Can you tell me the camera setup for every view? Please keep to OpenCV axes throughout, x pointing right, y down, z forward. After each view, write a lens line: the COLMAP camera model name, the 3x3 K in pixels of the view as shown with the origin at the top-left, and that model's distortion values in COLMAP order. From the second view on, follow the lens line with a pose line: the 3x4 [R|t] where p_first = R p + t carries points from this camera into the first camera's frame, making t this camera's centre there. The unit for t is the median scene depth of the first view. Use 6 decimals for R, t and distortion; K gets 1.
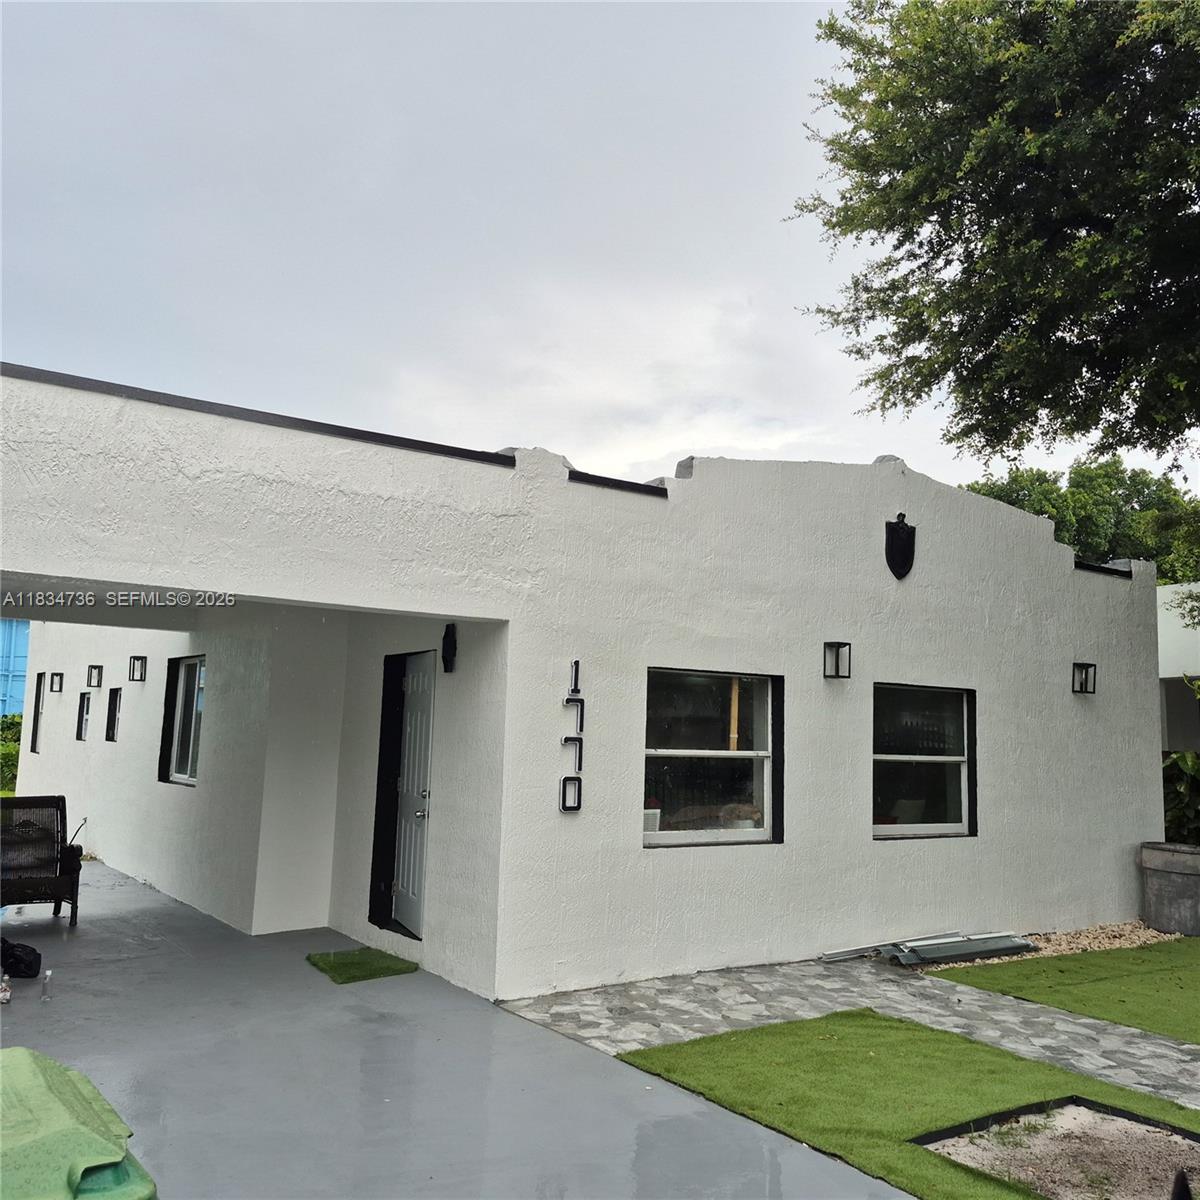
lens RADIAL K [[1093.9, 0, 587.7], [0, 1093.9, 588.5], [0, 0, 1]] dist [0.046748, 0.000000]
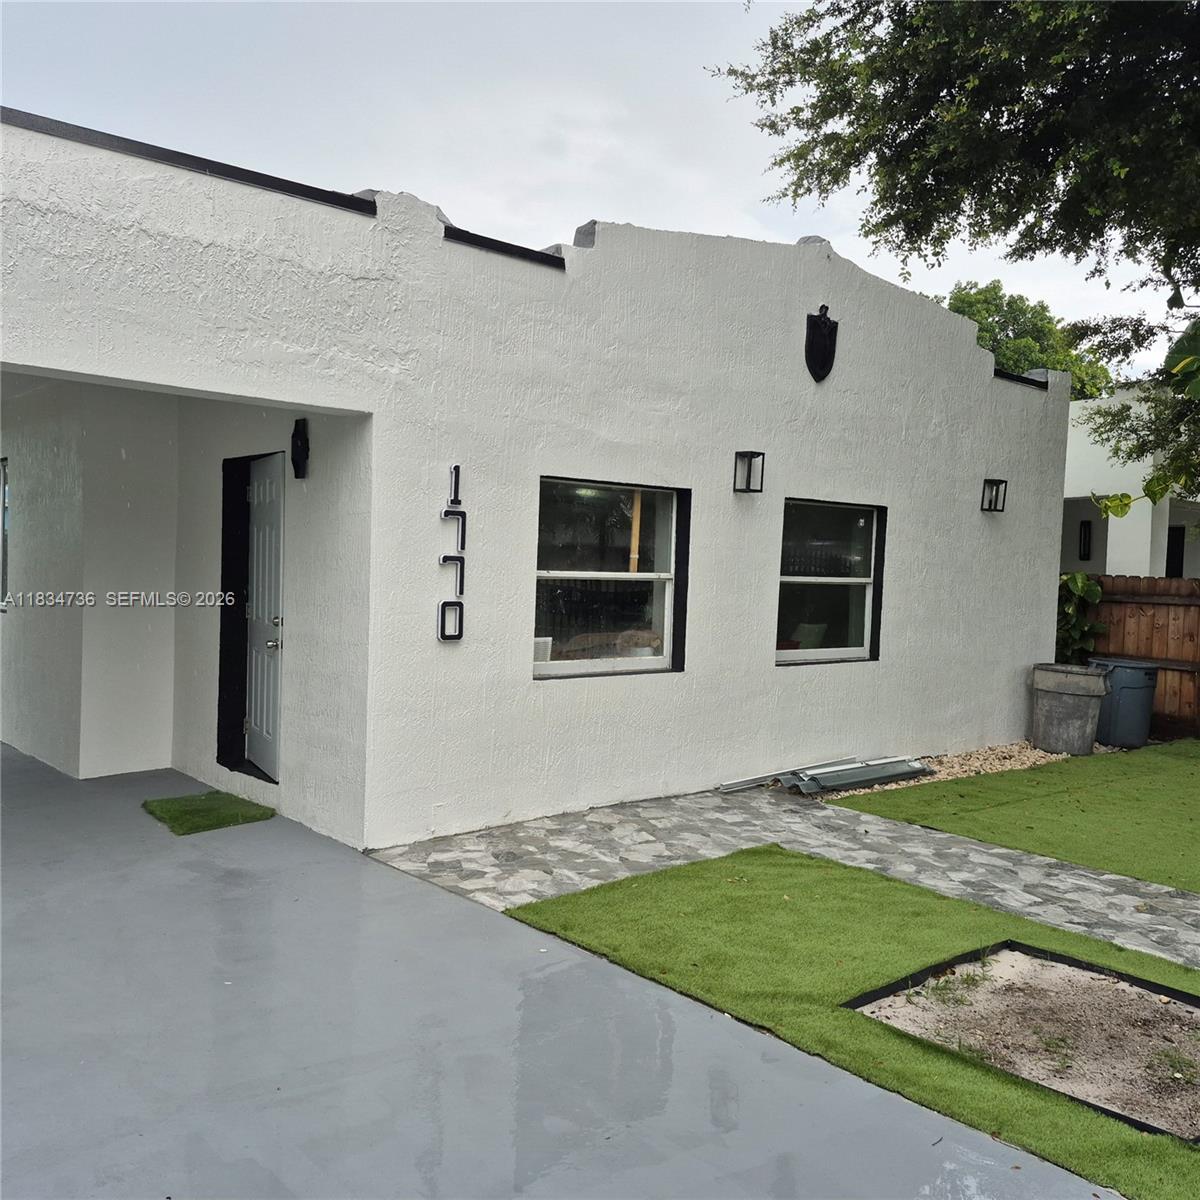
lens RADIAL K [[1093.9, 0, 598.7], [0, 1093.9, 616.8], [0, 0, 1]] dist [0.046748, 0.000000]
pose [[0.992285, -0.003007, 0.123942, -0.005618], [-0.019741, 0.983120, 0.181894, 0.023172], [-0.122397, -0.182937, 0.975476, 0.131241]]
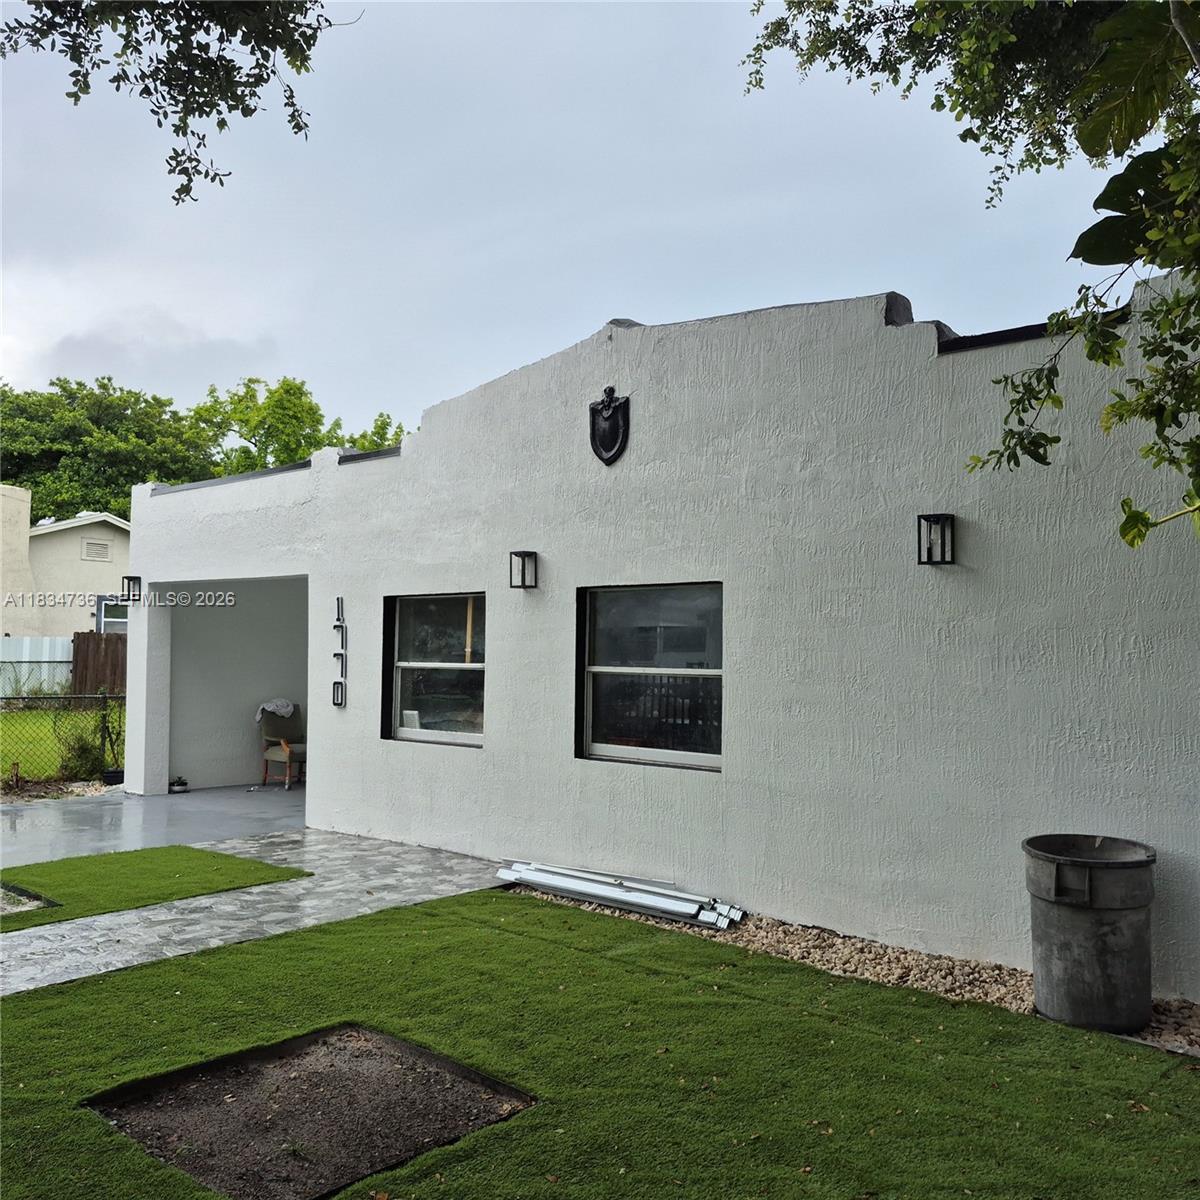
lens RADIAL K [[1093.9, 0, 561.1], [0, 1093.9, 586.2], [0, 0, 1]] dist [0.046748, 0.000000]
pose [[0.244368, -0.079794, -0.966394, 1.260943], [0.126265, 0.990742, -0.049876, 0.142346], [0.961427, -0.109834, 0.252181, 0.845692]]
